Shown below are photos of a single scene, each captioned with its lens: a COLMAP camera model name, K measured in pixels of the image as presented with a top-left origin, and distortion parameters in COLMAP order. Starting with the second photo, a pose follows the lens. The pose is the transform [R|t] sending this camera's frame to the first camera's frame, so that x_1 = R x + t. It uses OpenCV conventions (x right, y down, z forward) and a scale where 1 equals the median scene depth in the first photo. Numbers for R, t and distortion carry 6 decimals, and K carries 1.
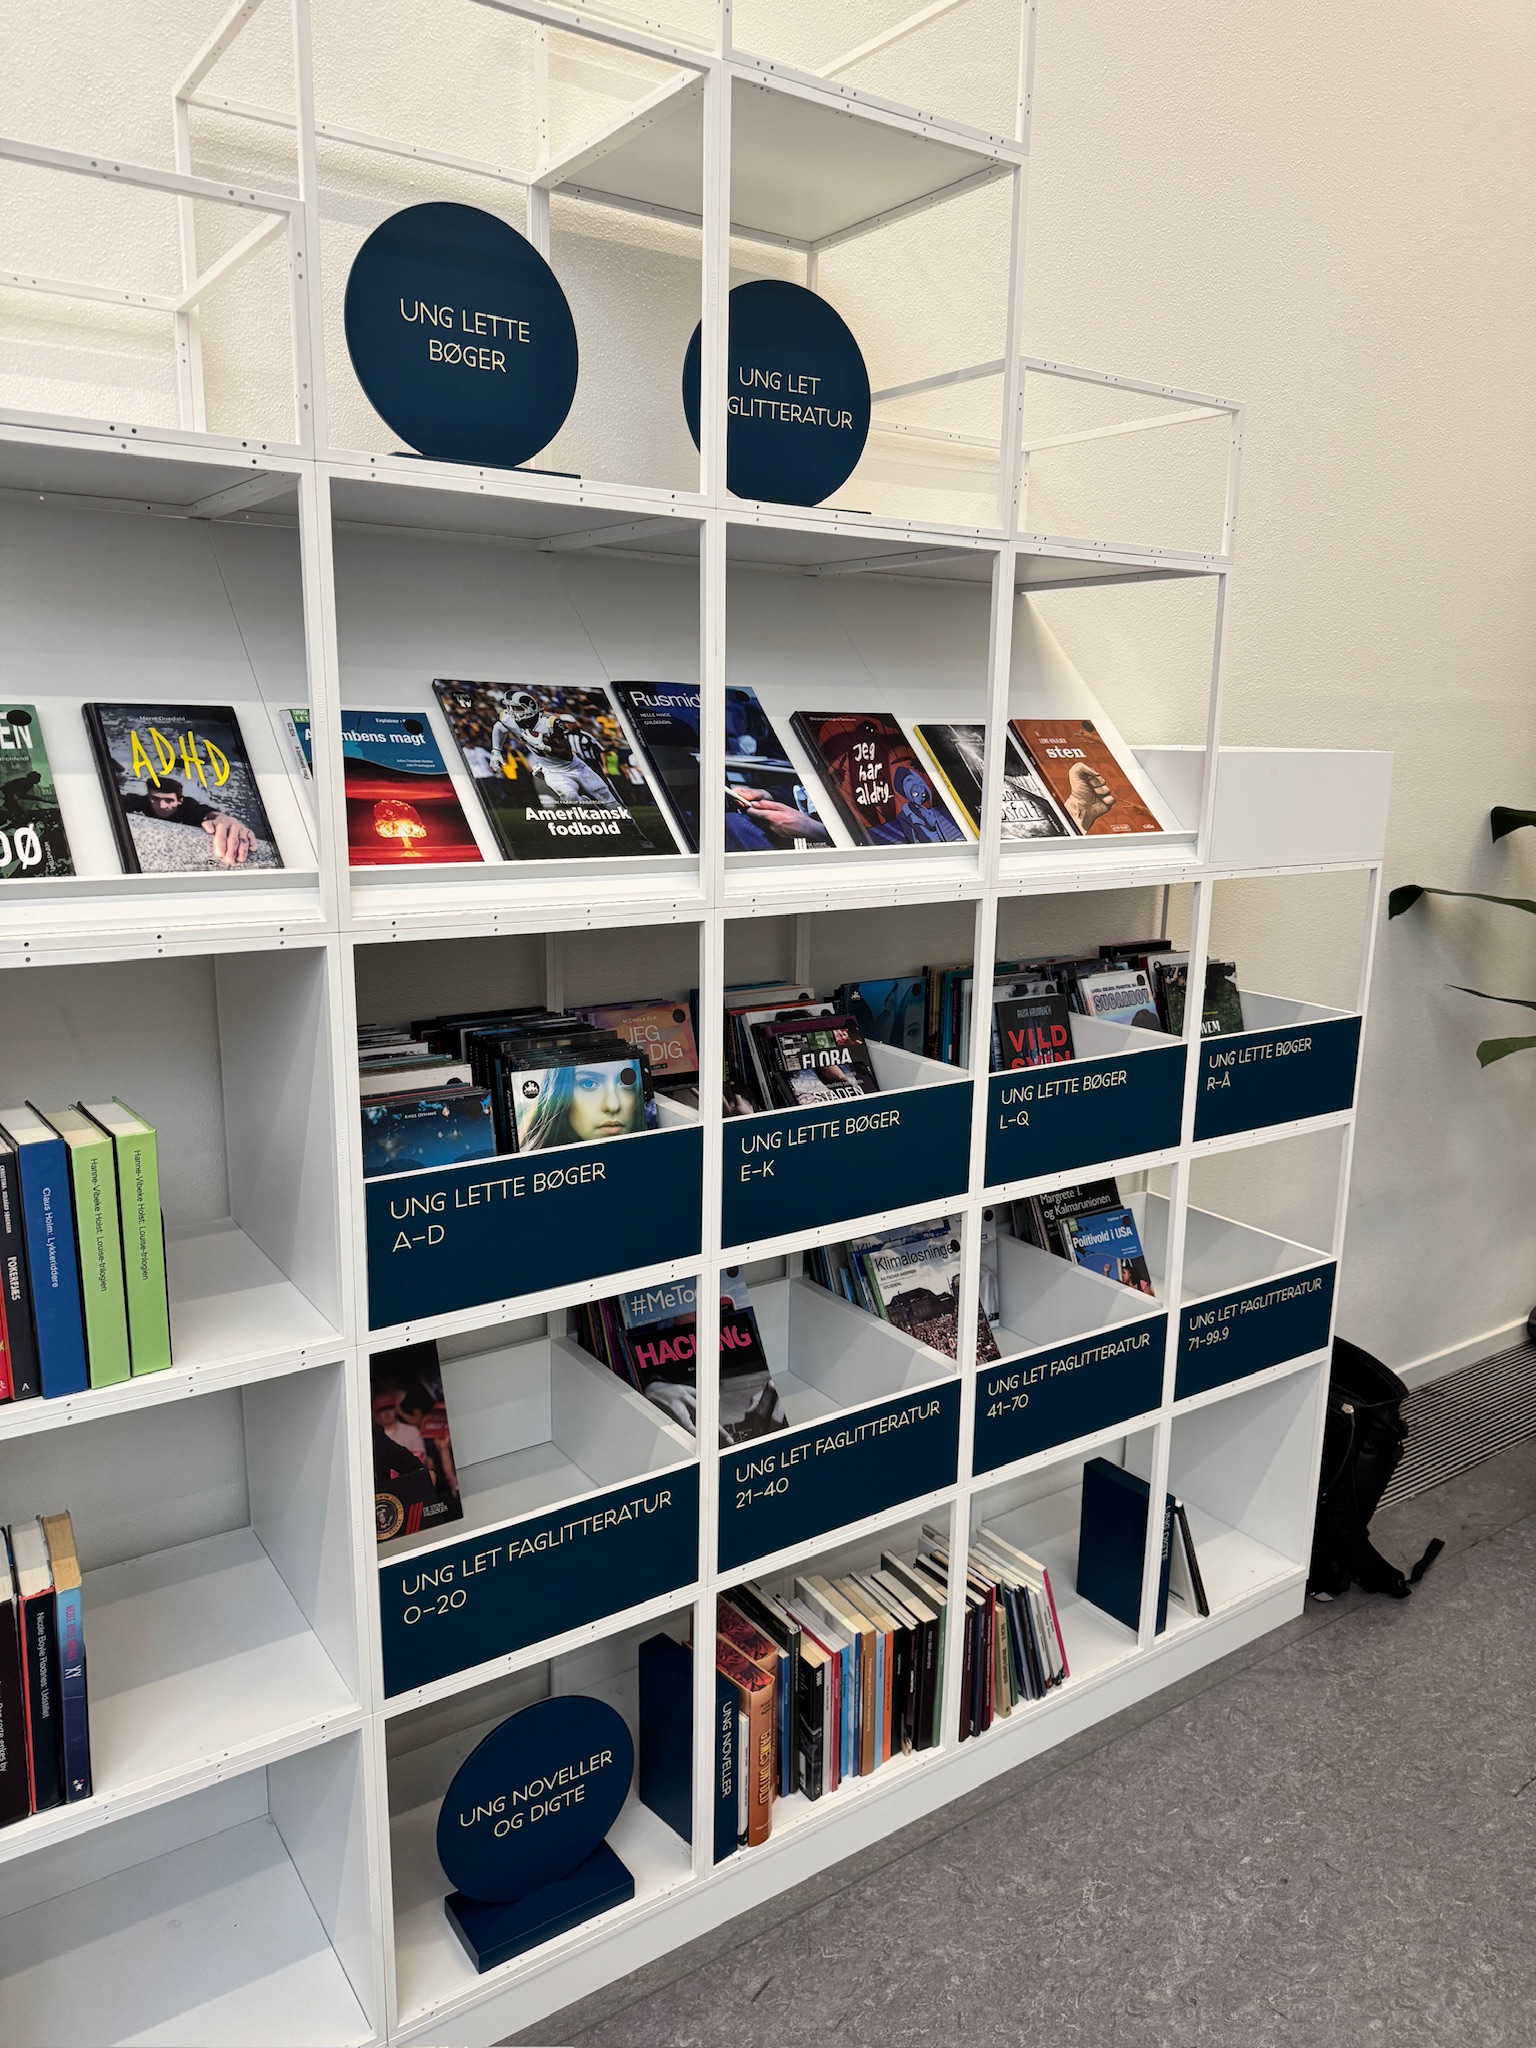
lens RADIAL K [[1456.4, 0, 774.8], [0, 1456.4, 1028.4], [0, 0, 1]] dist [0.119413, -0.172461]
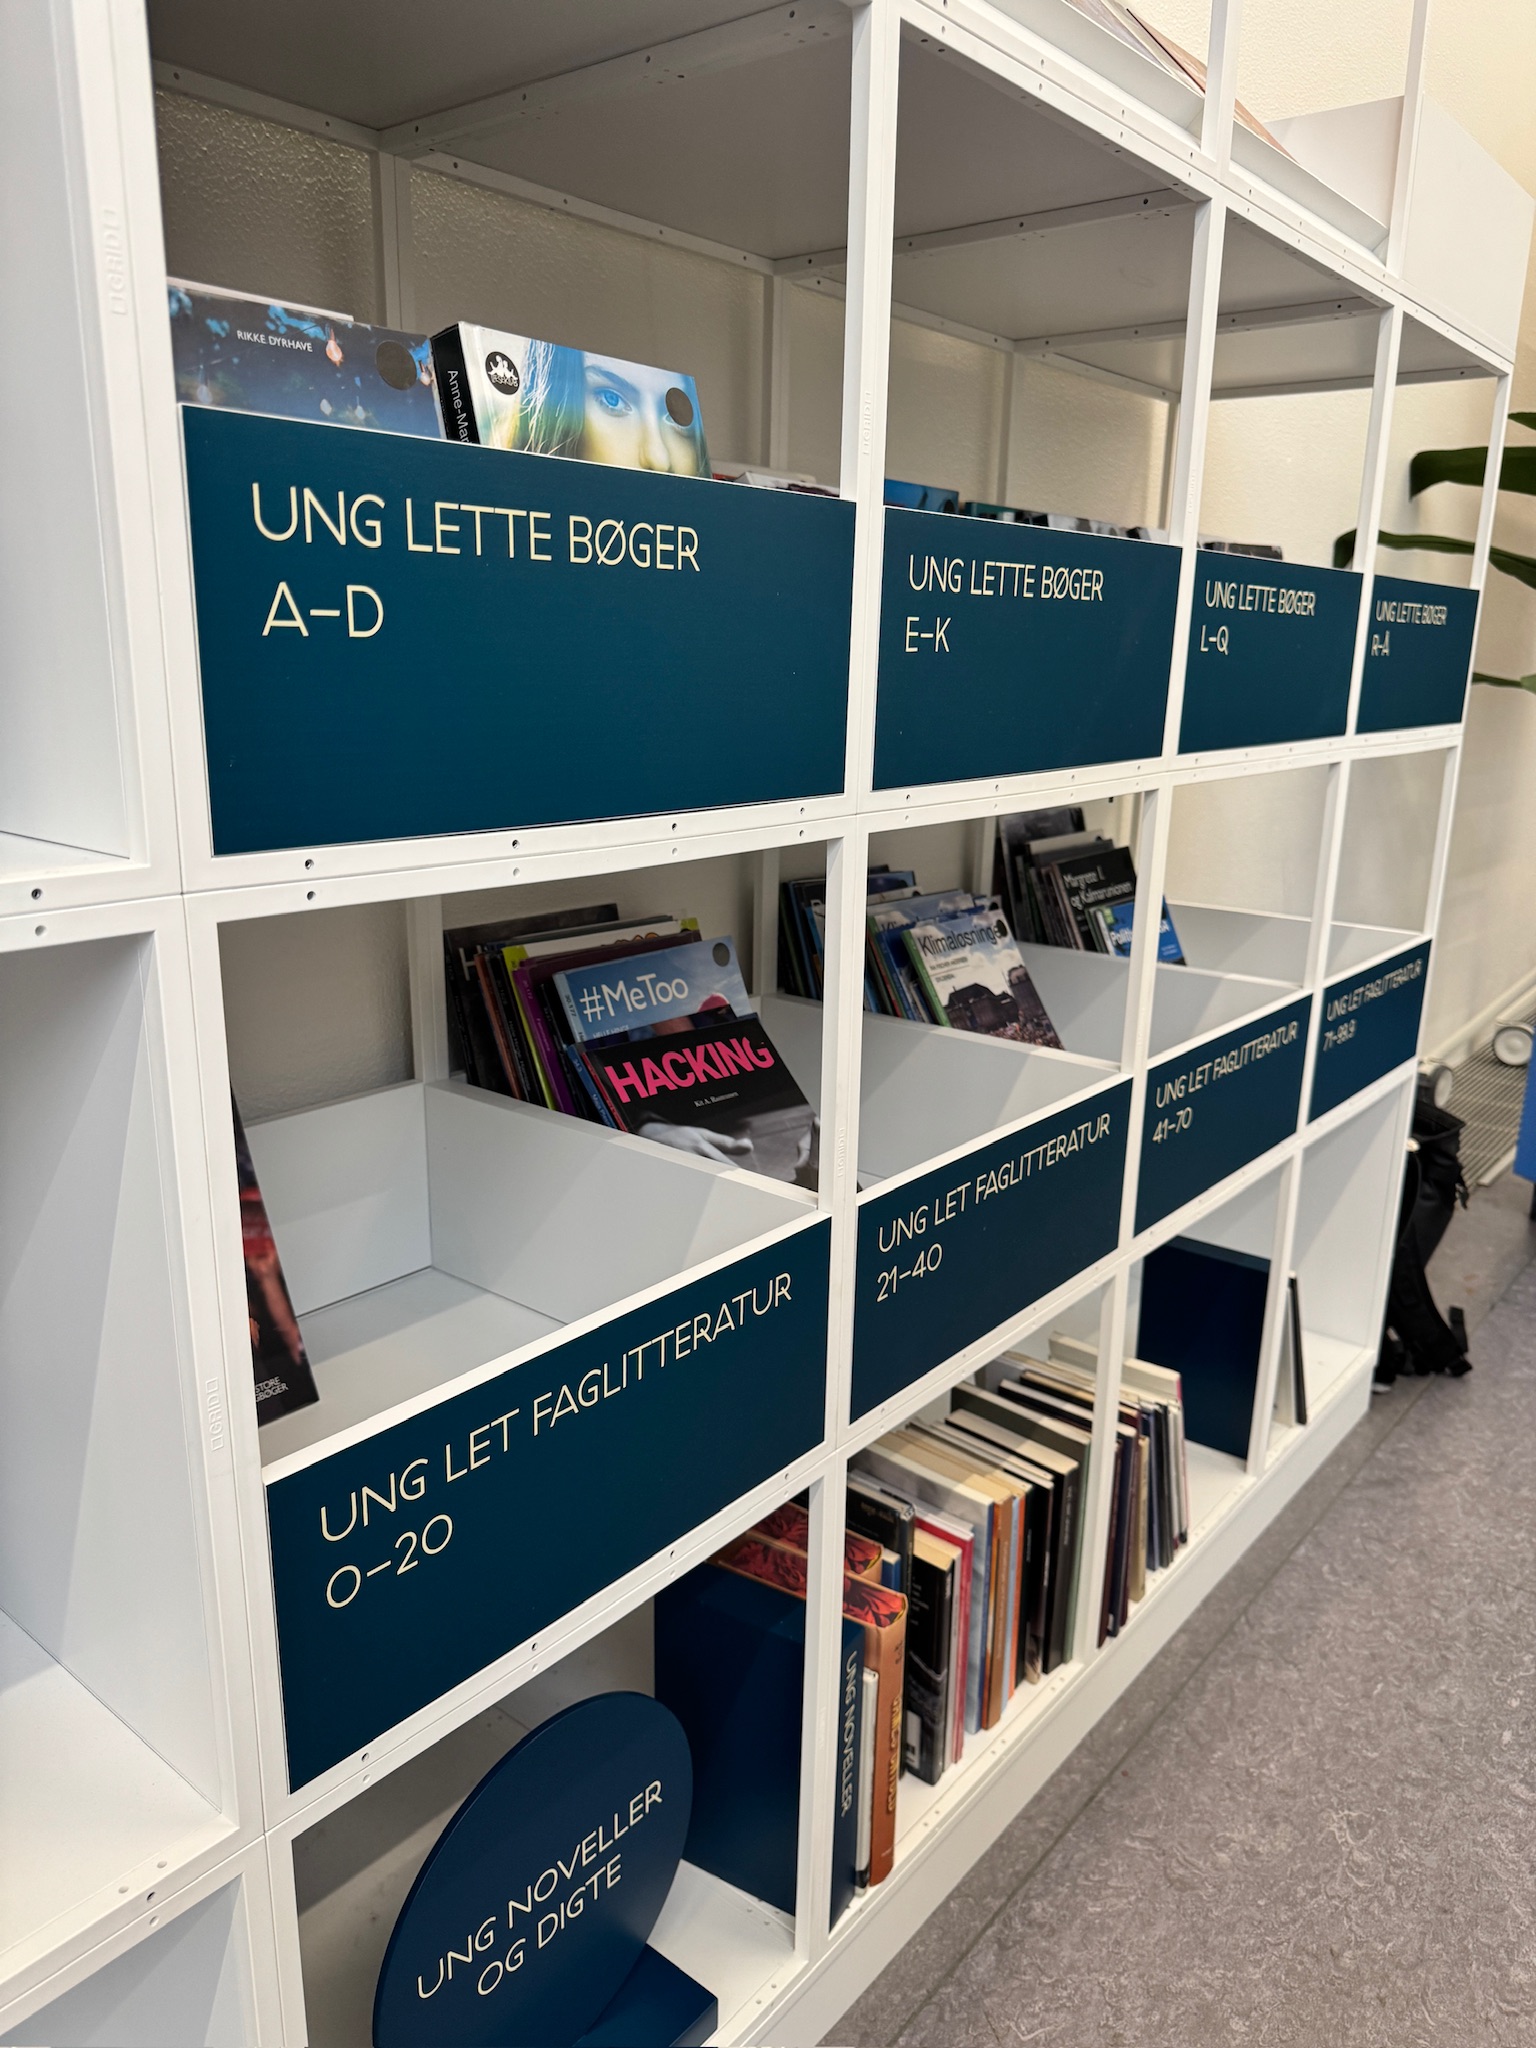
lens RADIAL K [[1456.4, 0, 774.8], [0, 1456.4, 1028.4], [0, 0, 1]] dist [0.119413, -0.172461]
pose [[0.962054, -0.071935, 0.263205, -0.179371], [0.059214, 0.996676, 0.055960, 0.176067], [-0.266355, -0.038251, 0.963116, 0.451415]]
